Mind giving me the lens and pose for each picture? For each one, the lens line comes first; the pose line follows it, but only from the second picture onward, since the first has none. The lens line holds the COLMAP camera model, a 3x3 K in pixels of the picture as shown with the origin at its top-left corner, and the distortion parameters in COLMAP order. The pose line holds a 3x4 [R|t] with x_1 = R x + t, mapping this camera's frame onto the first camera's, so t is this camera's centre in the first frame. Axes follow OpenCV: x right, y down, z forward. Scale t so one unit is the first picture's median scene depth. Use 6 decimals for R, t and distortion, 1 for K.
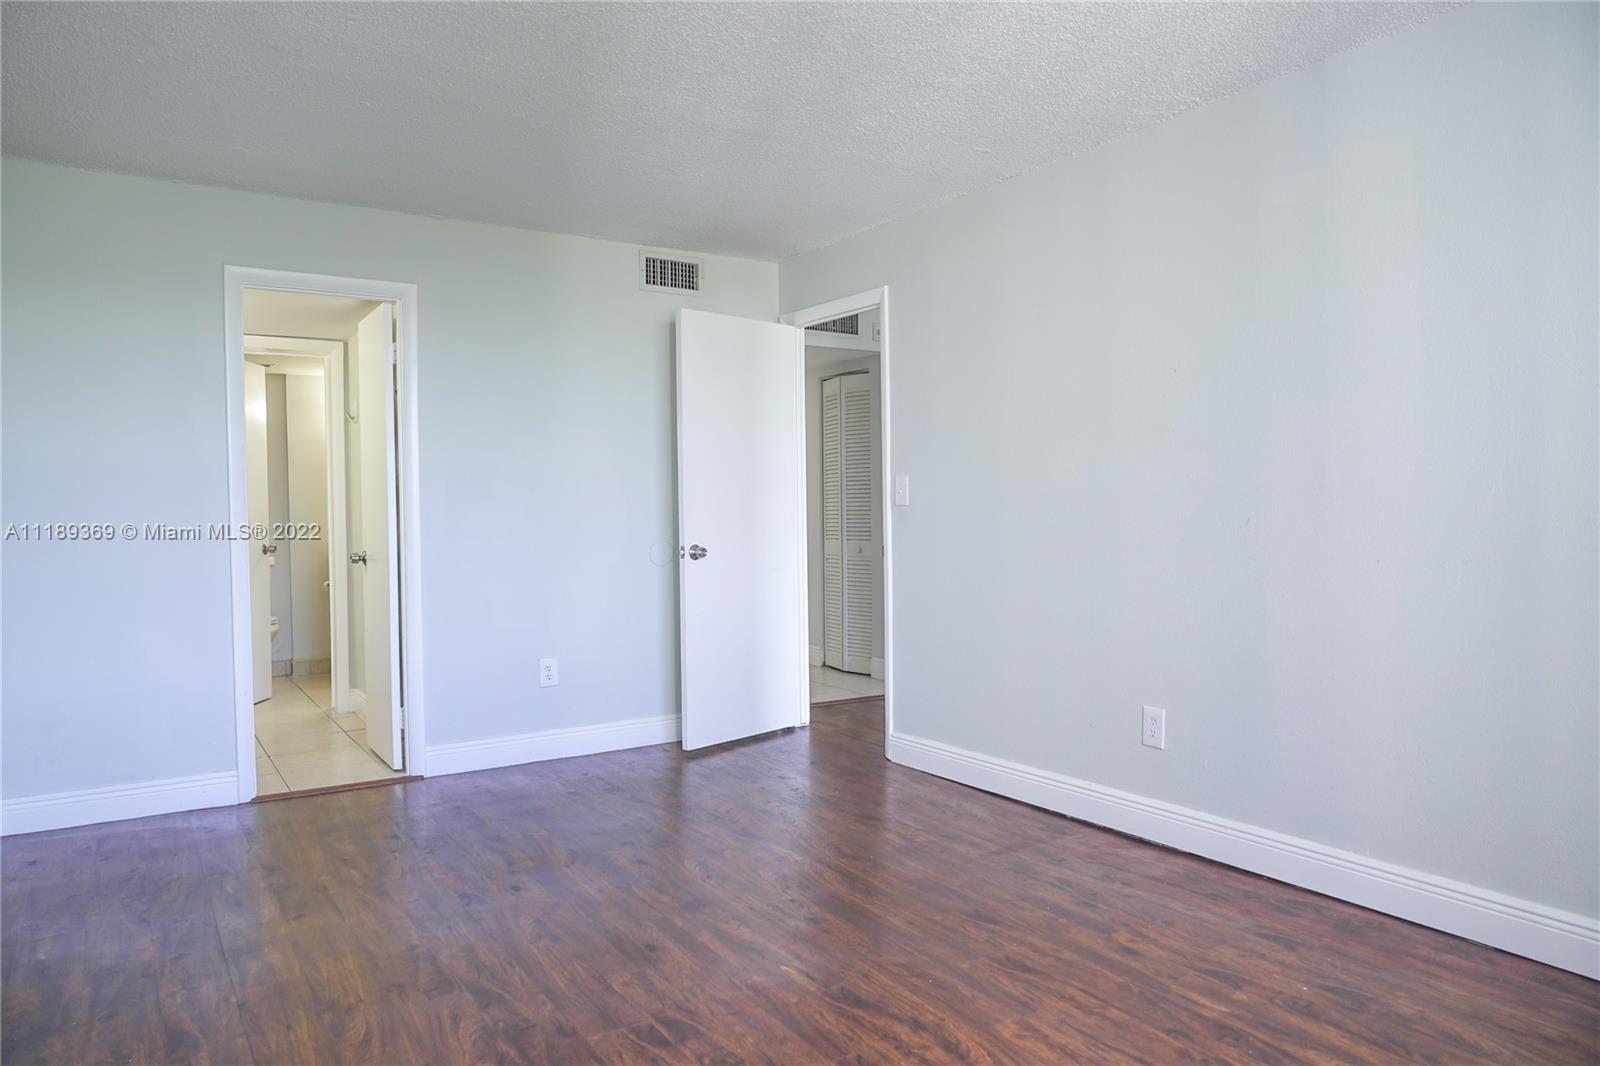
lens RADIAL K [[1075.6, 0, 798.4], [0, 1075.6, 527.1], [0, 0, 1]] dist [-0.040452, 0.020409]
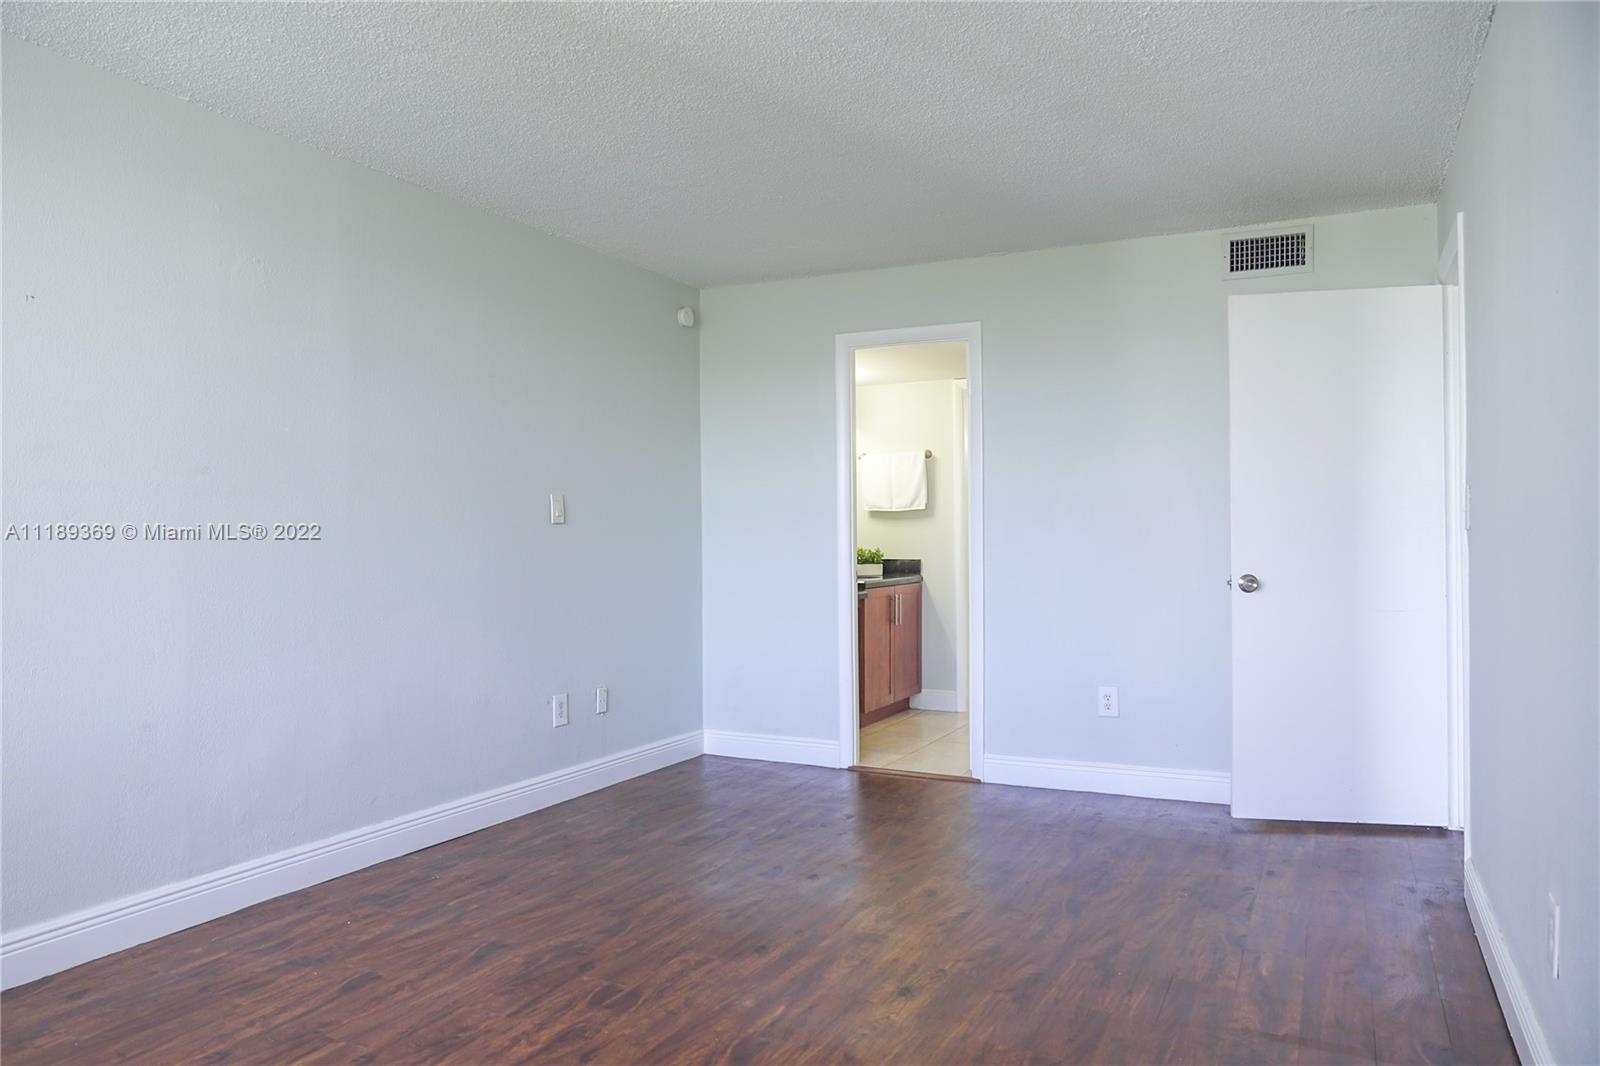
lens RADIAL K [[1075.6, 0, 791.8], [0, 1075.6, 528.8], [0, 0, 1]] dist [-0.040452, 0.020409]
pose [[0.498251, 0.005899, -0.867013, 0.663369], [-0.014851, 0.999888, -0.001731, -0.018611], [0.866906, 0.013739, 0.498283, 0.410905]]
